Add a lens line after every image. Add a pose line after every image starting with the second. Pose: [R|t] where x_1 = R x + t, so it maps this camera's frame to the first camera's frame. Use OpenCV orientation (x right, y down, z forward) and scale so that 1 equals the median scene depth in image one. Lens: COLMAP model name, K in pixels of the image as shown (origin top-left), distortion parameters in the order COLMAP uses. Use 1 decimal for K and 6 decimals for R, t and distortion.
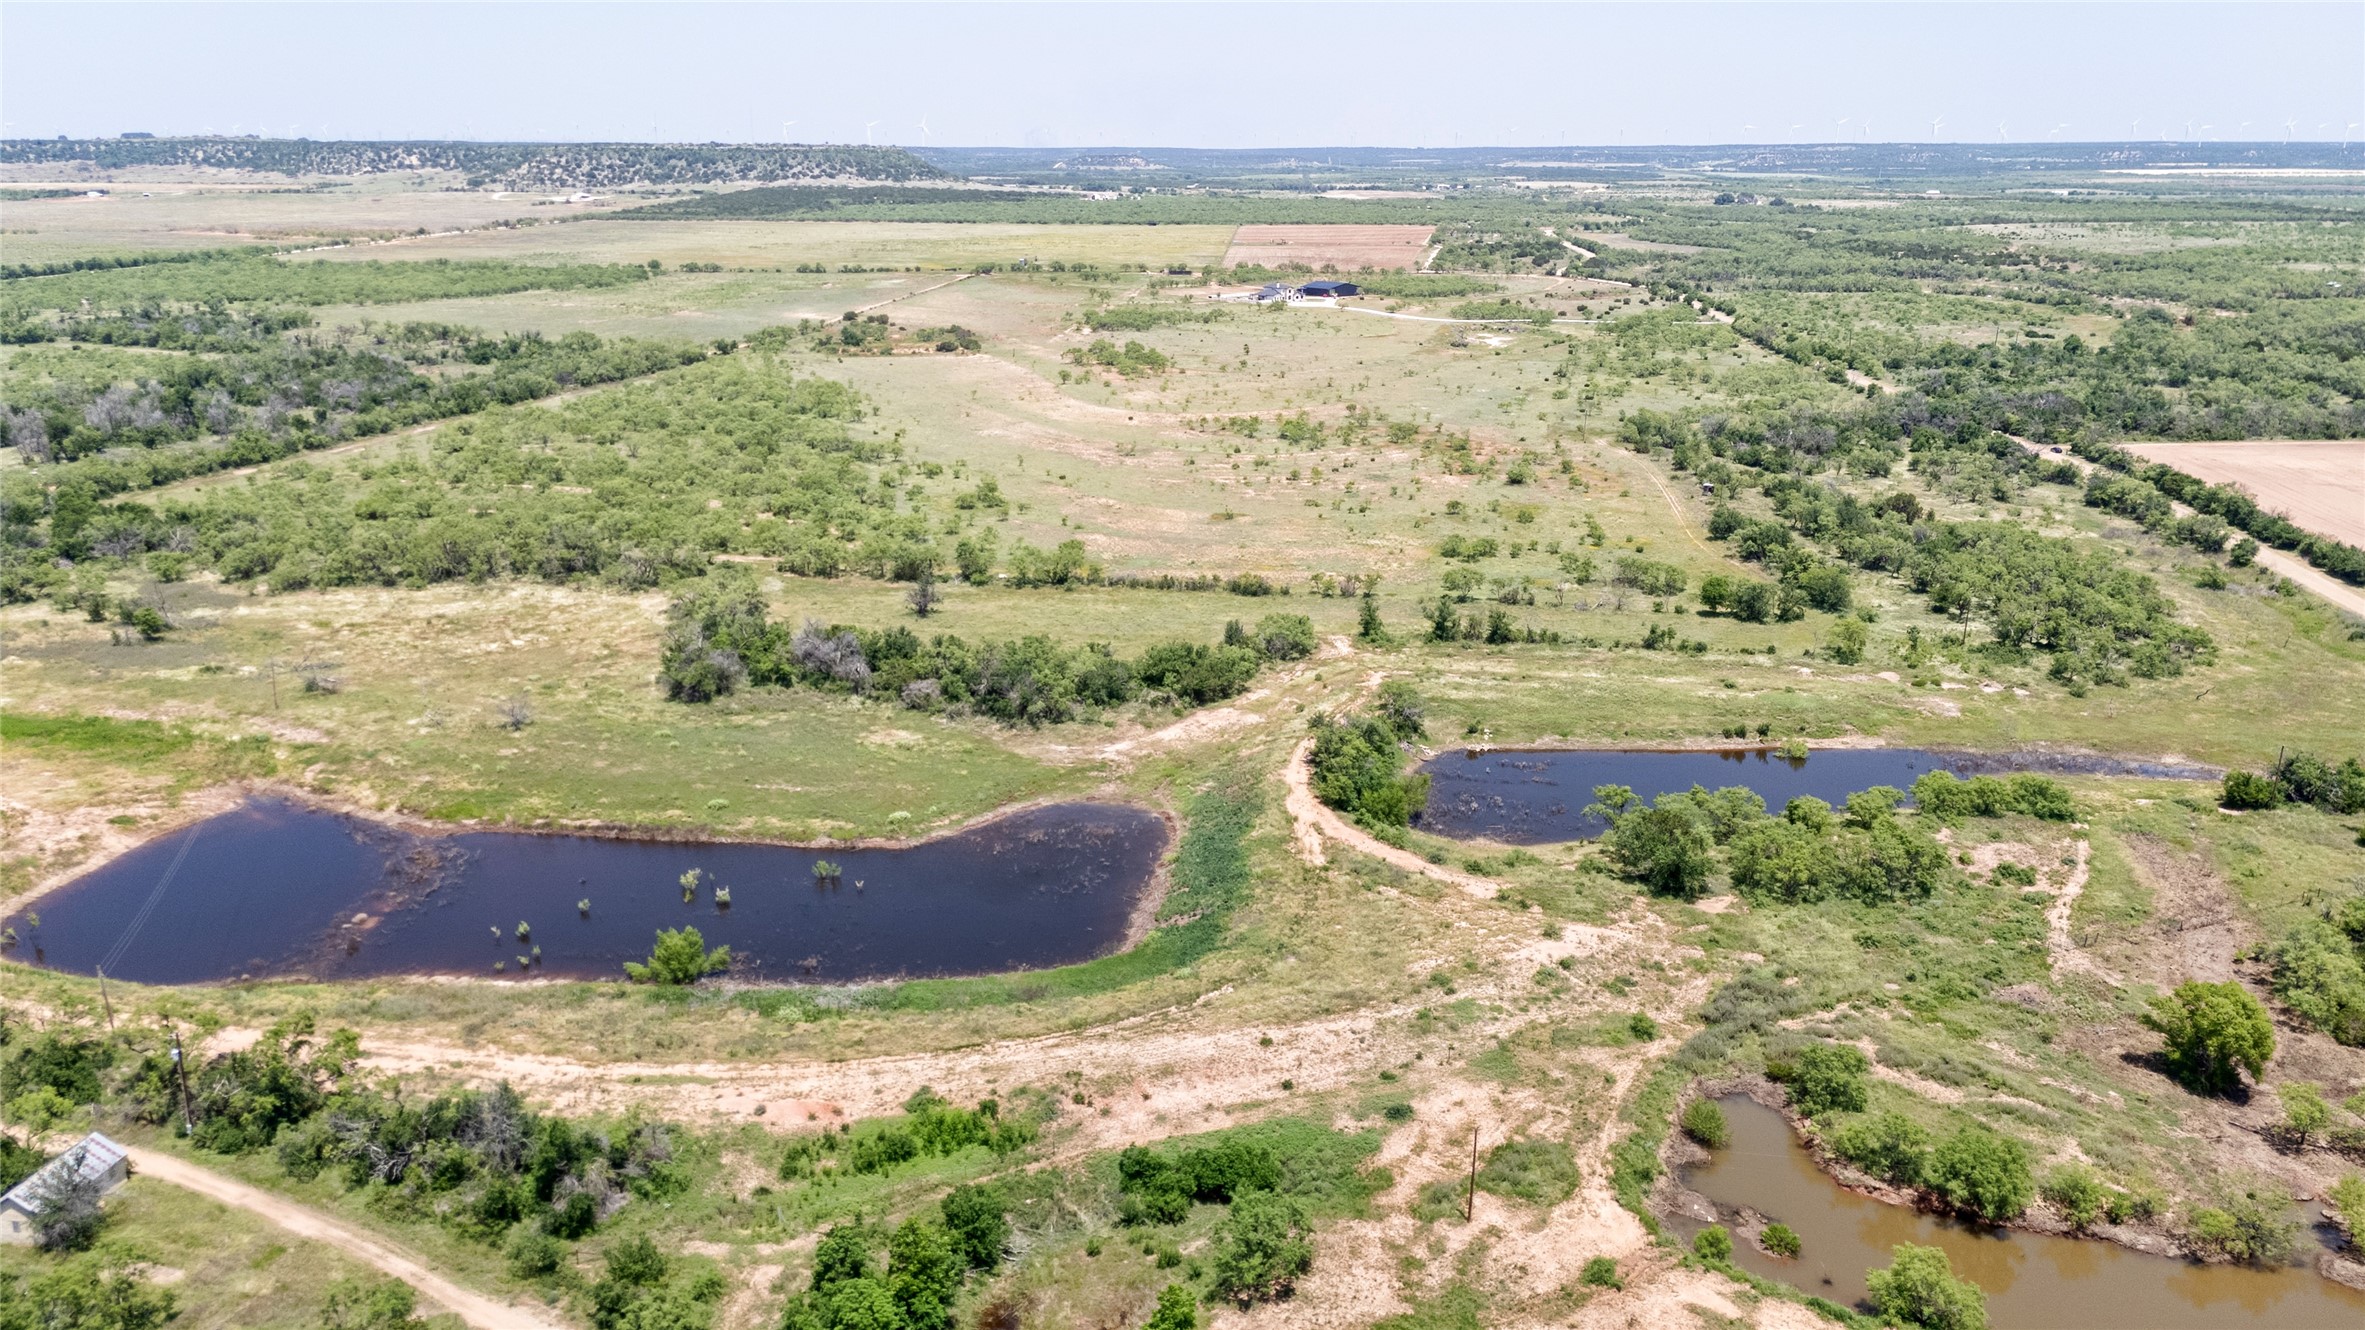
lens RADIAL K [[1793.4, 0, 1179.5], [0, 1793.4, 660.3], [0, 0, 1]] dist [0.093501, -0.089141]
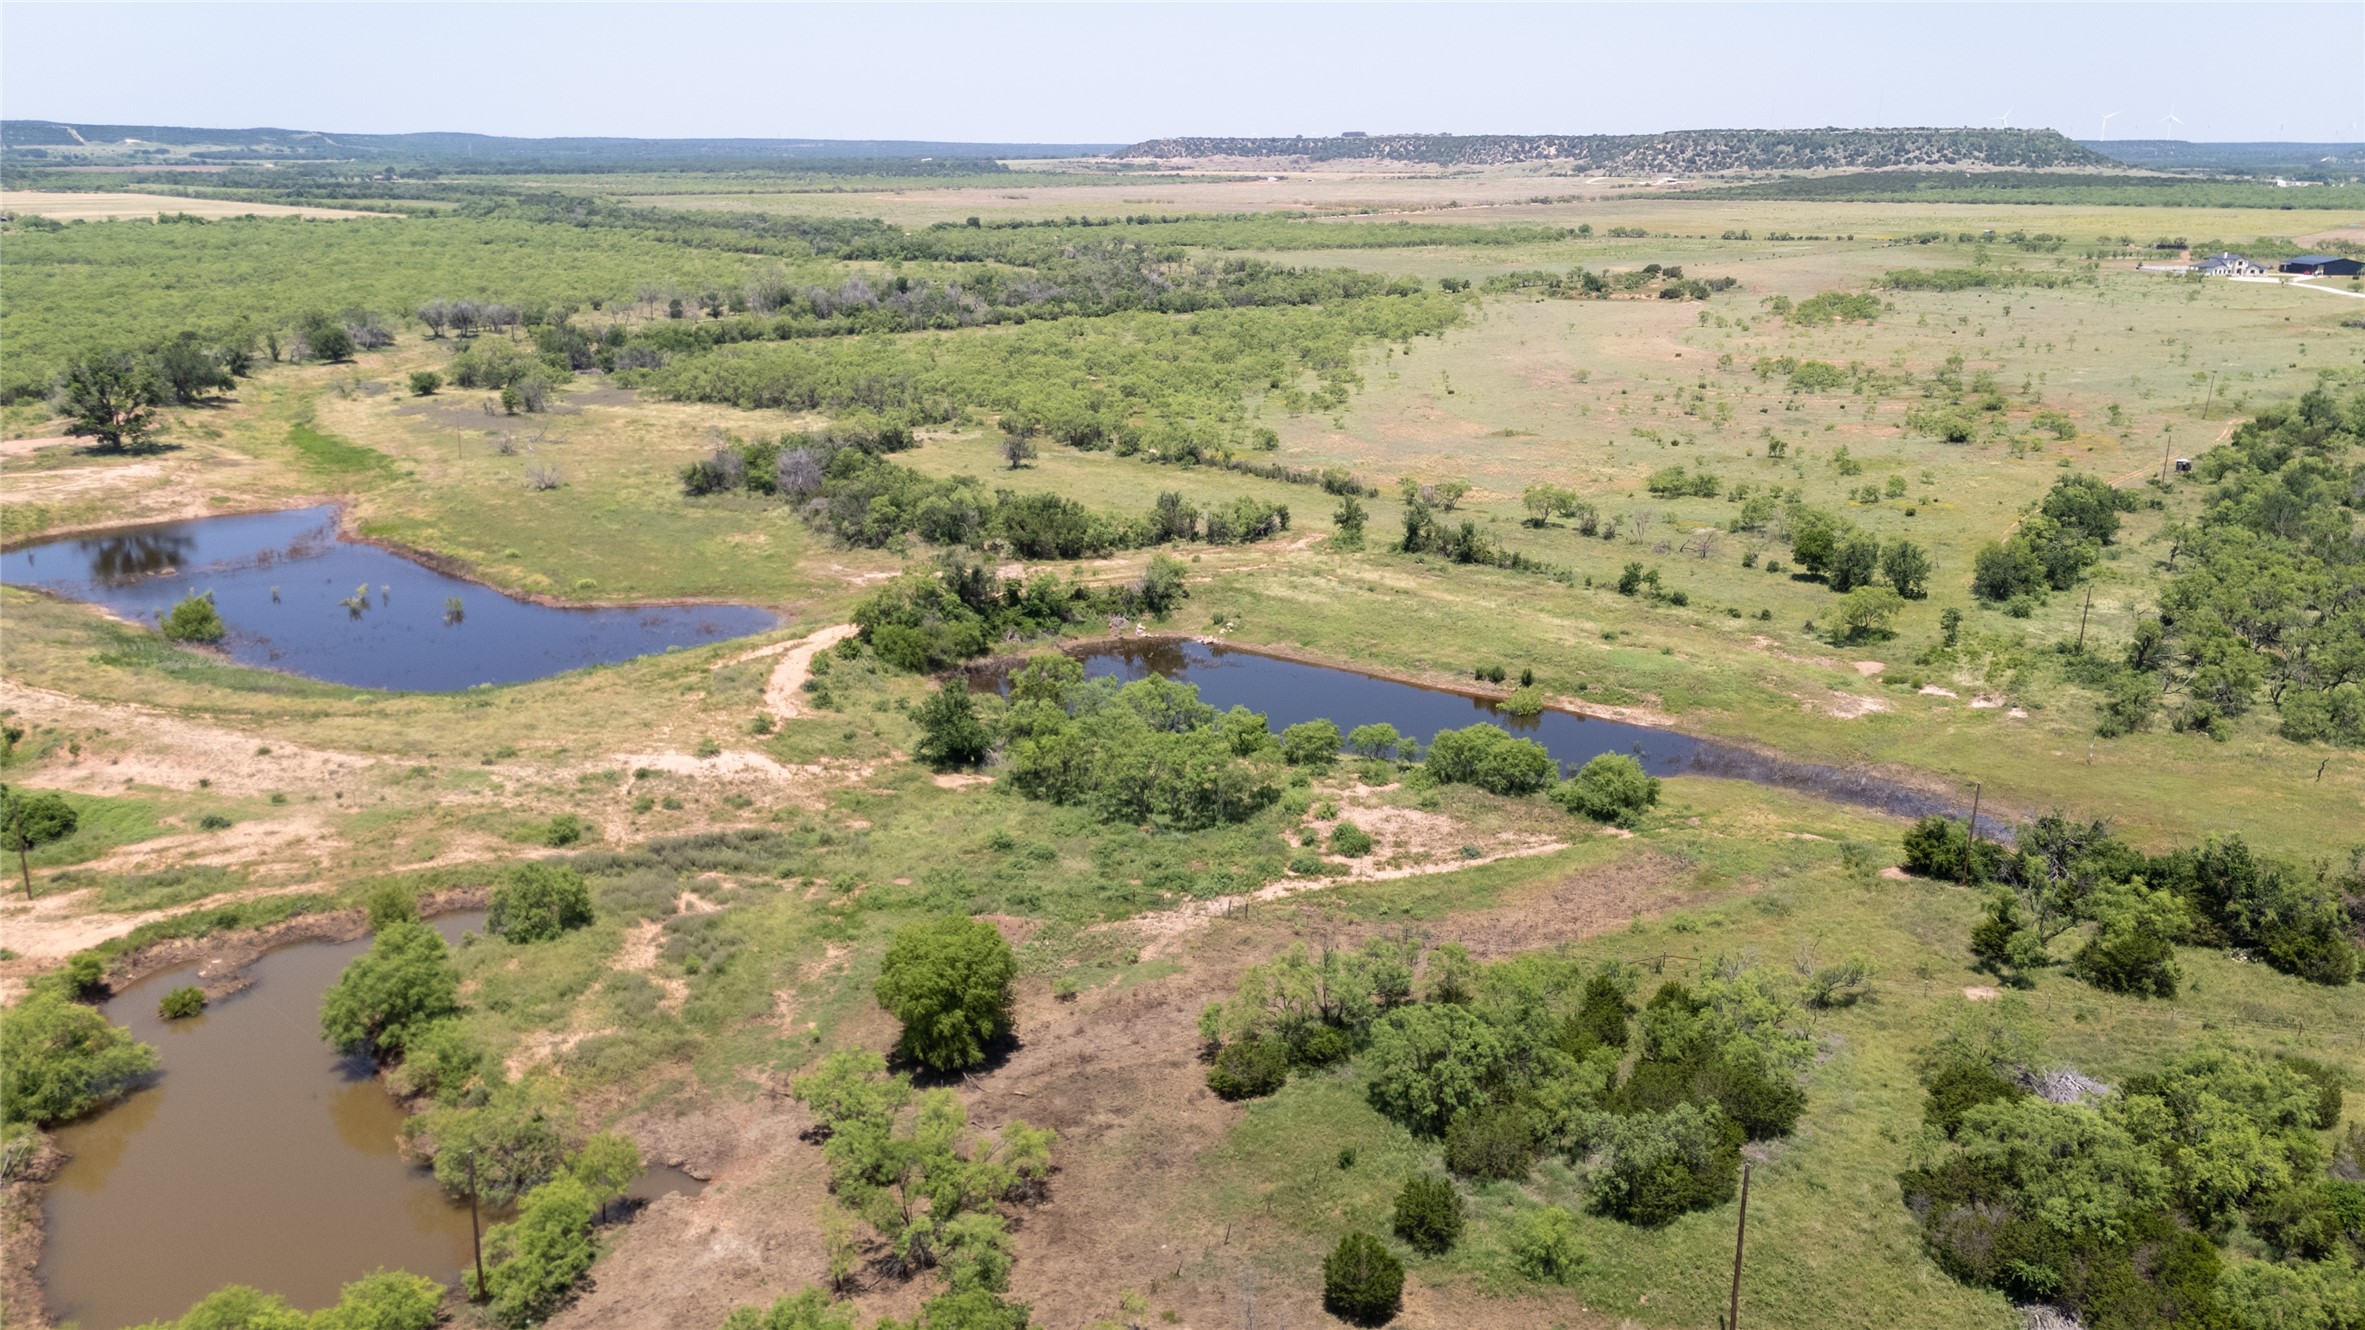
lens RADIAL K [[1793.4, 0, 1179.5], [0, 1793.4, 660.3], [0, 0, 1]] dist [0.093501, -0.089141]
pose [[0.801737, 0.166670, -0.573968, 0.480911], [-0.168635, 0.984394, 0.050296, 0.012909], [0.573394, 0.056467, 0.817332, 0.218865]]
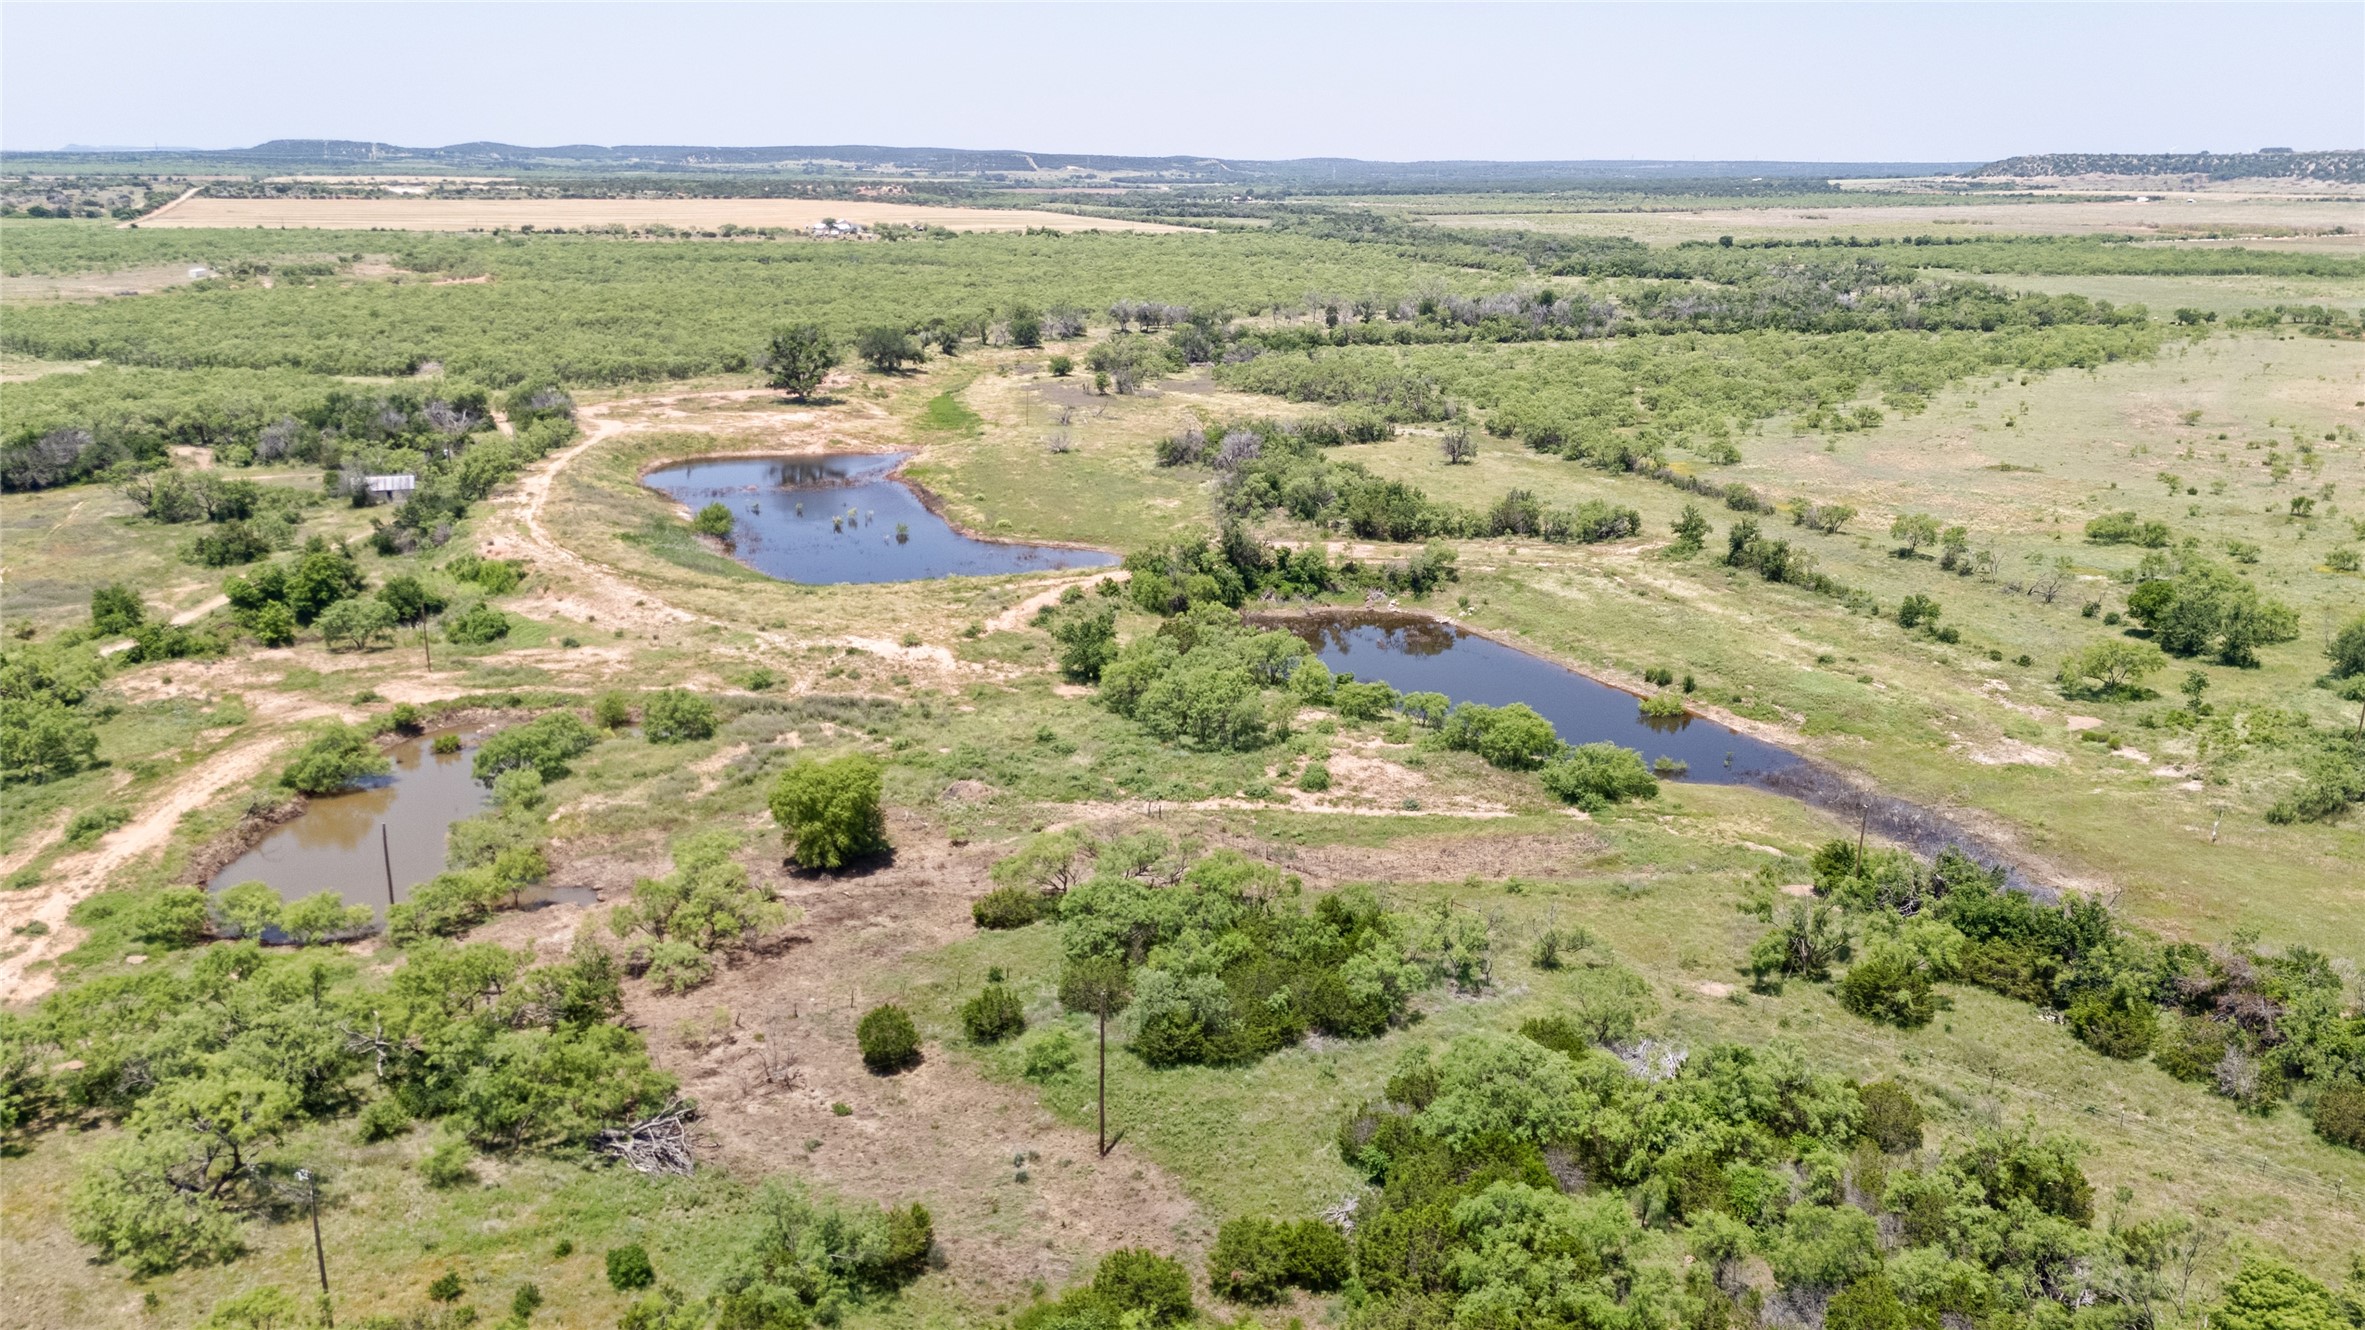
lens RADIAL K [[1757.6, 0, 1182.5], [0, 1757.6, 665.0], [0, 0, 1]] dist [0.087074, -0.089920]
pose [[0.456170, 0.246578, -0.855049, 0.654322], [-0.253023, 0.957126, 0.141027, -0.016684], [0.853164, 0.152014, 0.499002, 0.324604]]
